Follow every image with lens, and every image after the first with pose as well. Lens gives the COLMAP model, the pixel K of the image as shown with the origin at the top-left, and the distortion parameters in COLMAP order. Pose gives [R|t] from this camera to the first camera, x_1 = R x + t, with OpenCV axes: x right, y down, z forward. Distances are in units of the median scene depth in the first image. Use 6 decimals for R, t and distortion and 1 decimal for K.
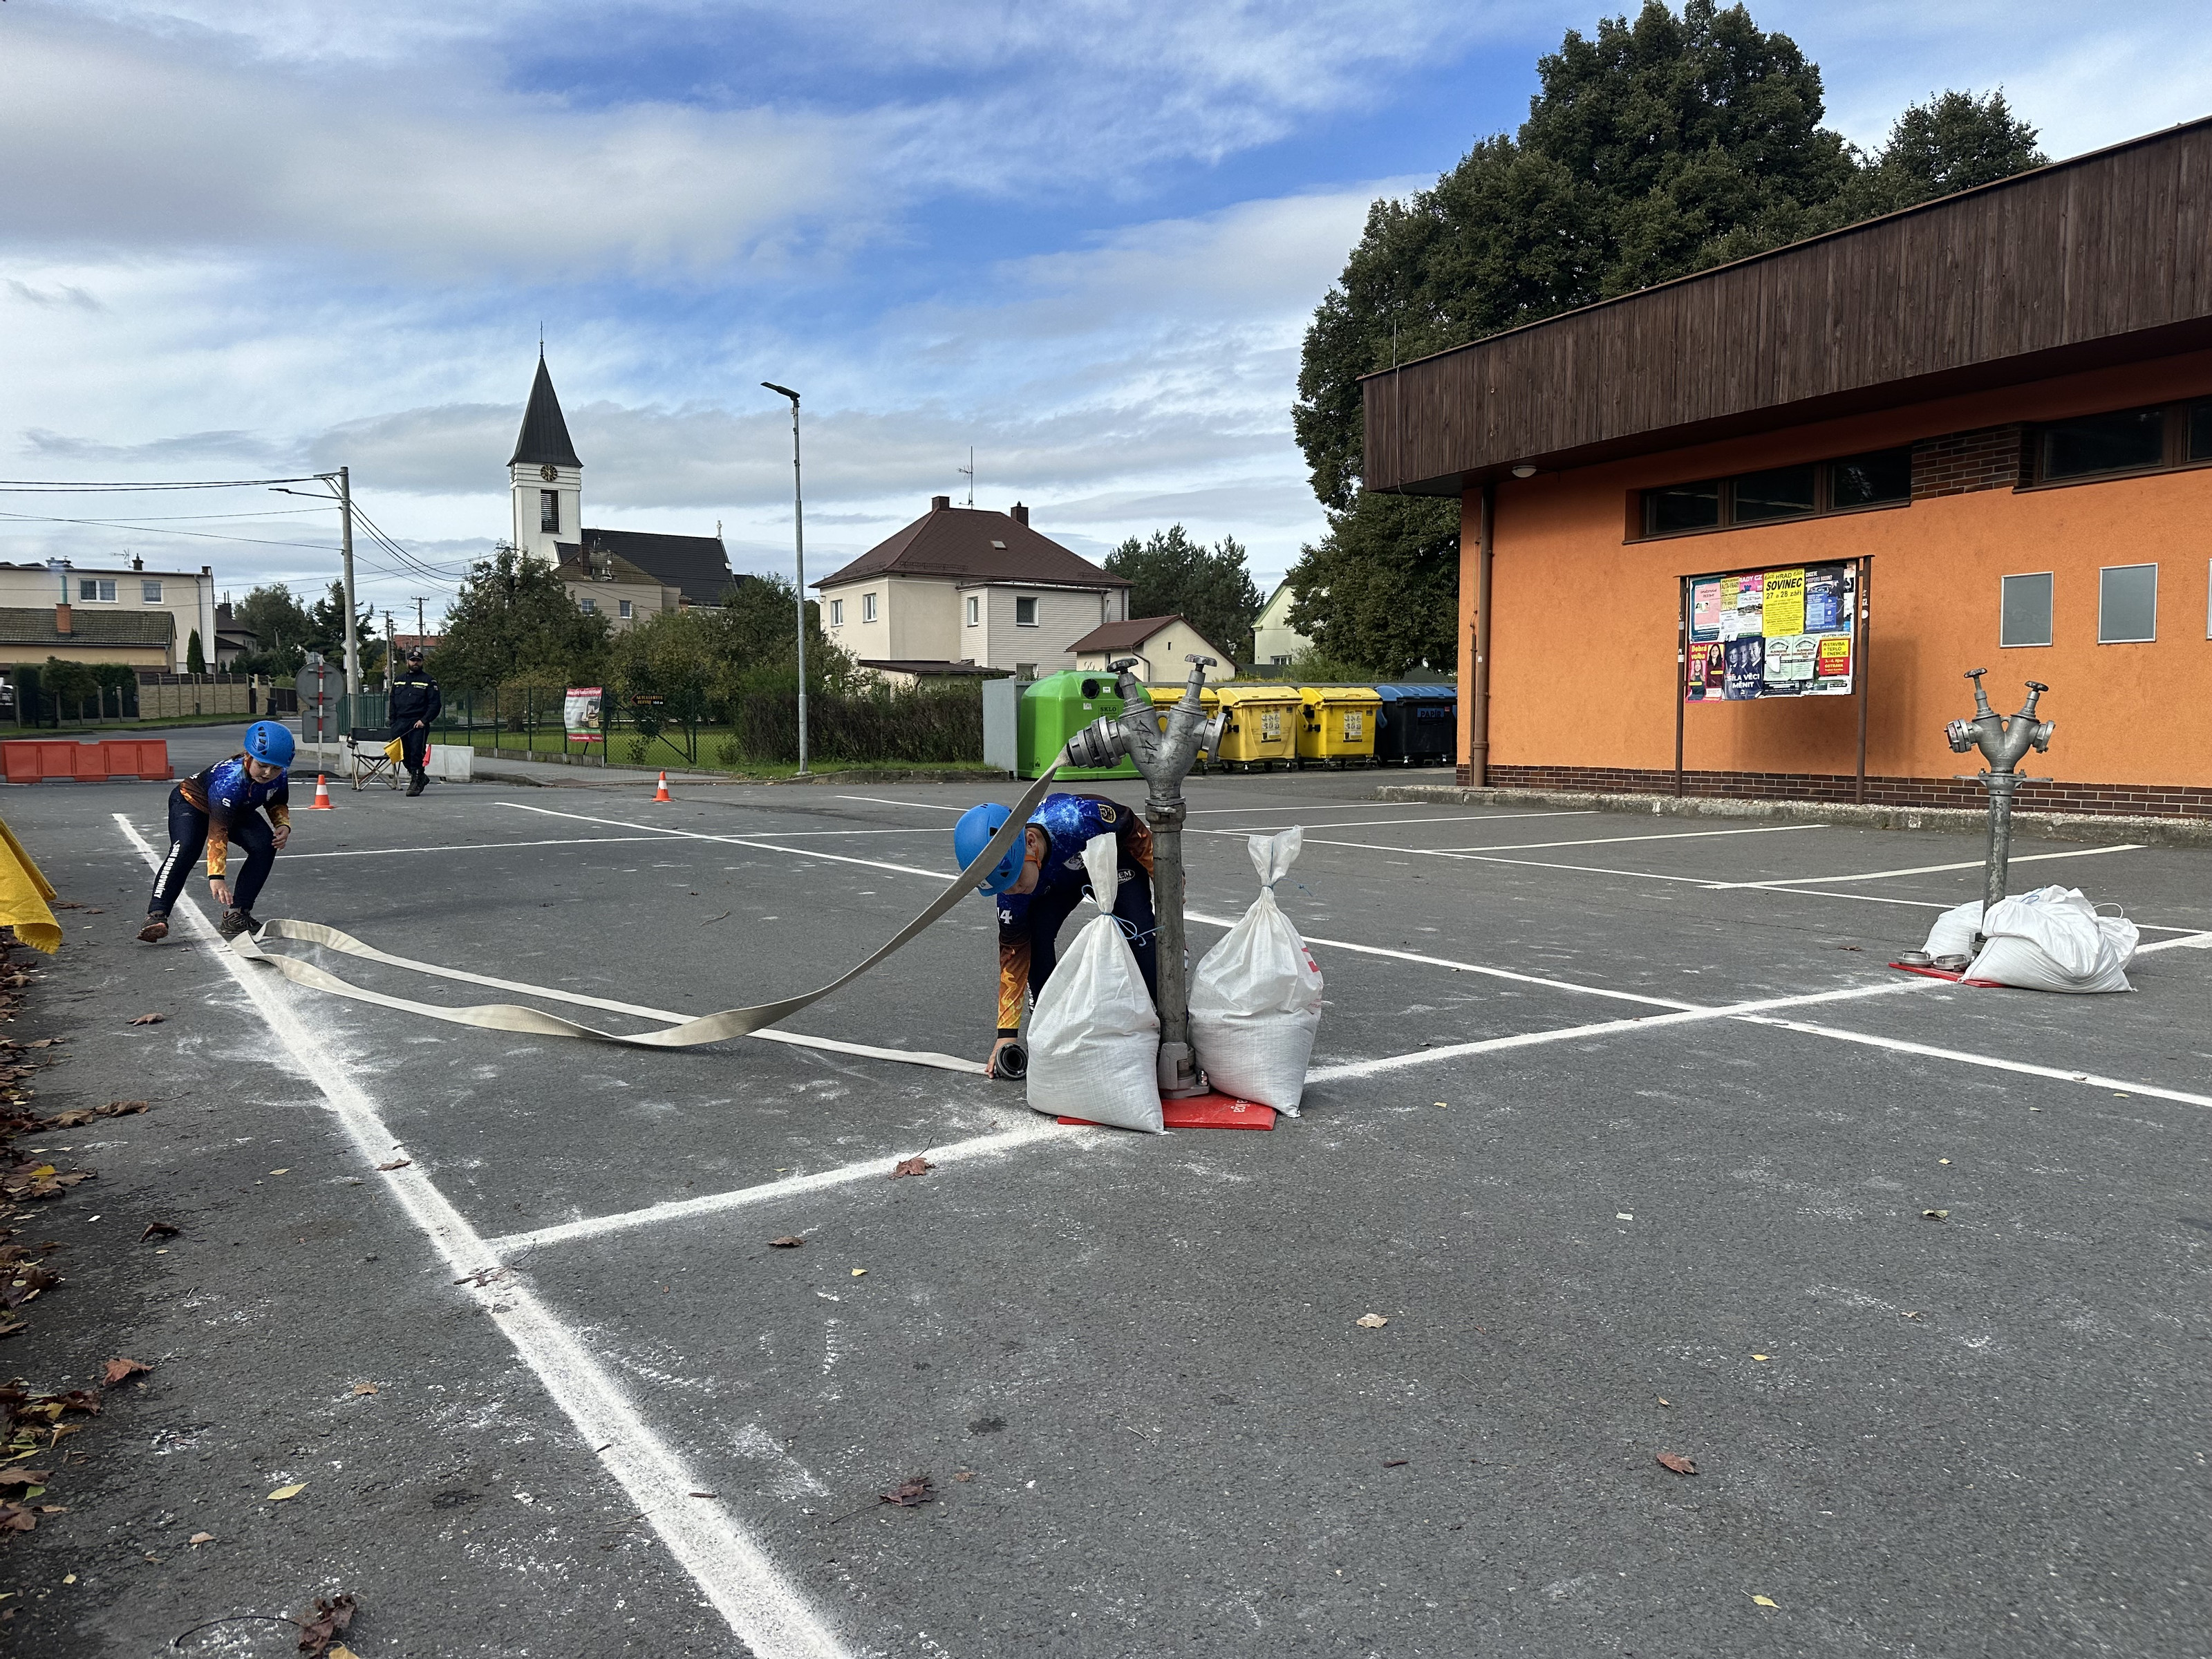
lens RADIAL K [[1547.4, 0, 1106.0], [0, 1547.4, 829.5], [0, 0, 1]] dist [0.050525, -0.071509]
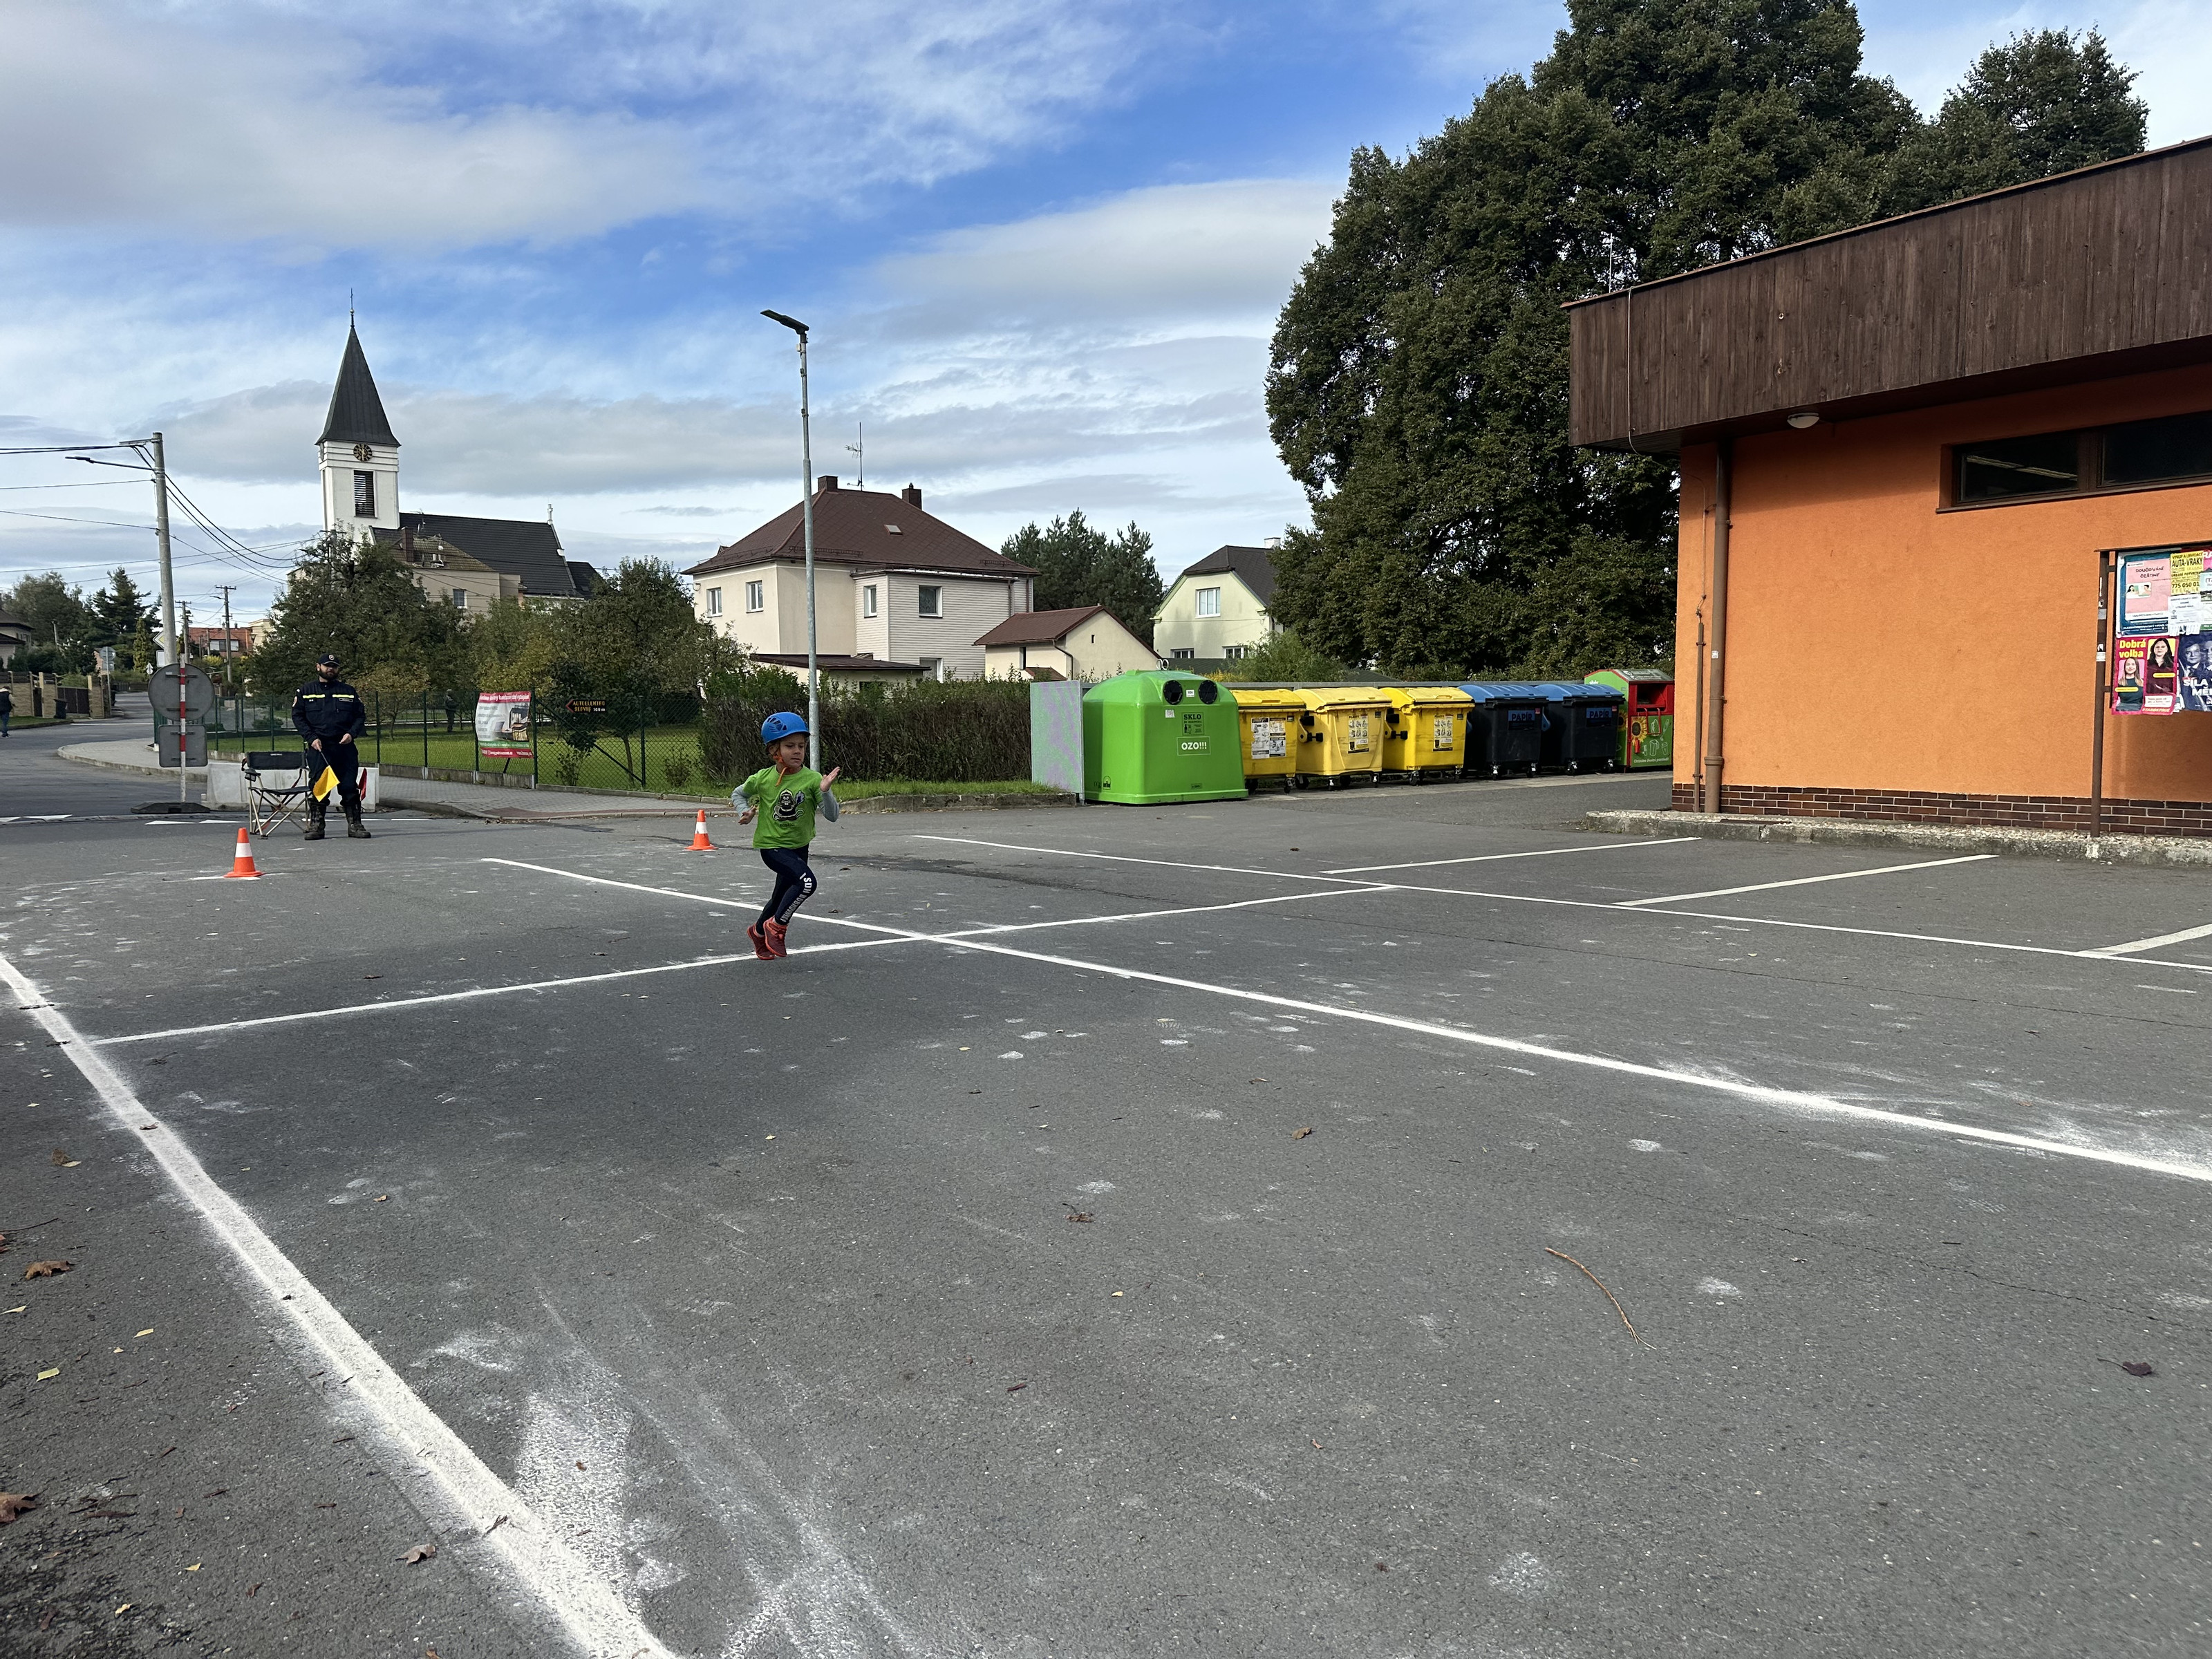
lens RADIAL K [[1558.7, 0, 1115.5], [0, 1558.7, 838.8], [0, 0, 1]] dist [0.049824, -0.067606]
pose [[0.994251, -0.015610, 0.105927, -0.117235], [0.014520, 0.999834, 0.011049, -0.020476], [-0.106082, -0.009447, 0.994312, 0.160048]]
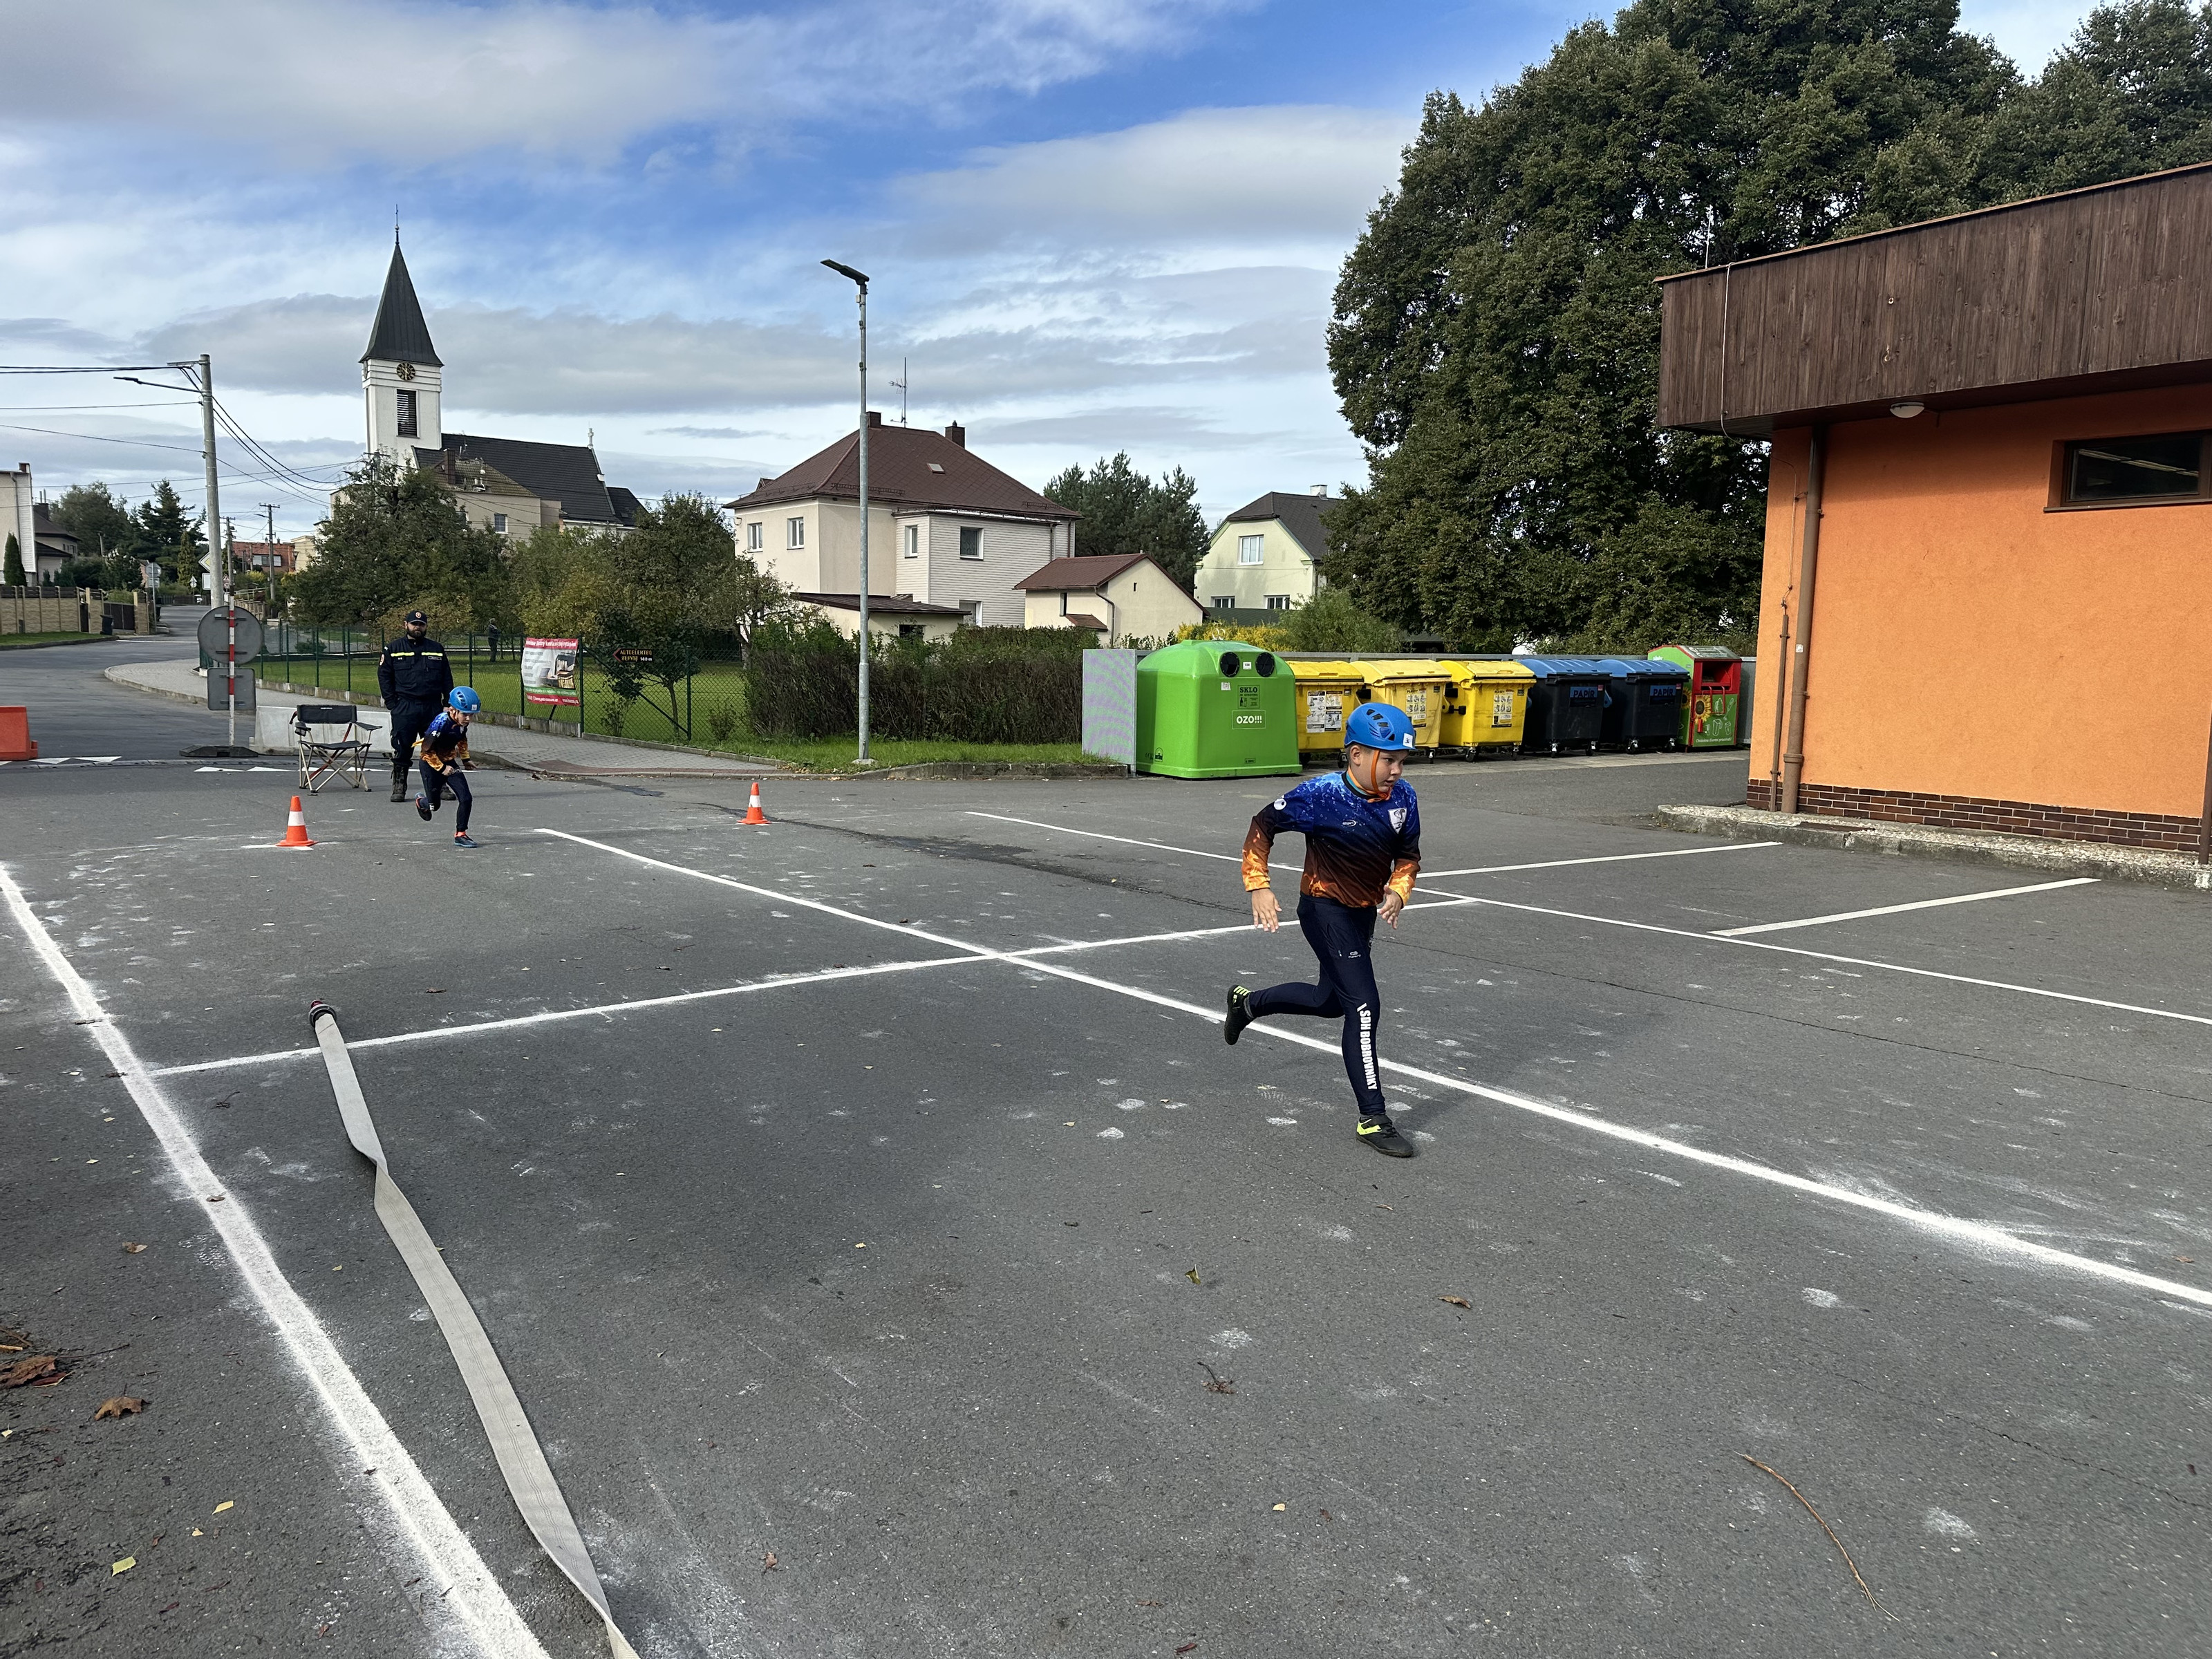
lens RADIAL K [[1564.7, 0, 1106.0], [0, 1564.7, 829.5], [0, 0, 1]] dist [0.036333, -0.046738]
pose [[0.996575, 0.013249, 0.081628, -0.126158], [-0.016810, 0.998929, 0.043100, -0.035162], [-0.080969, -0.044325, 0.995731, 0.172958]]
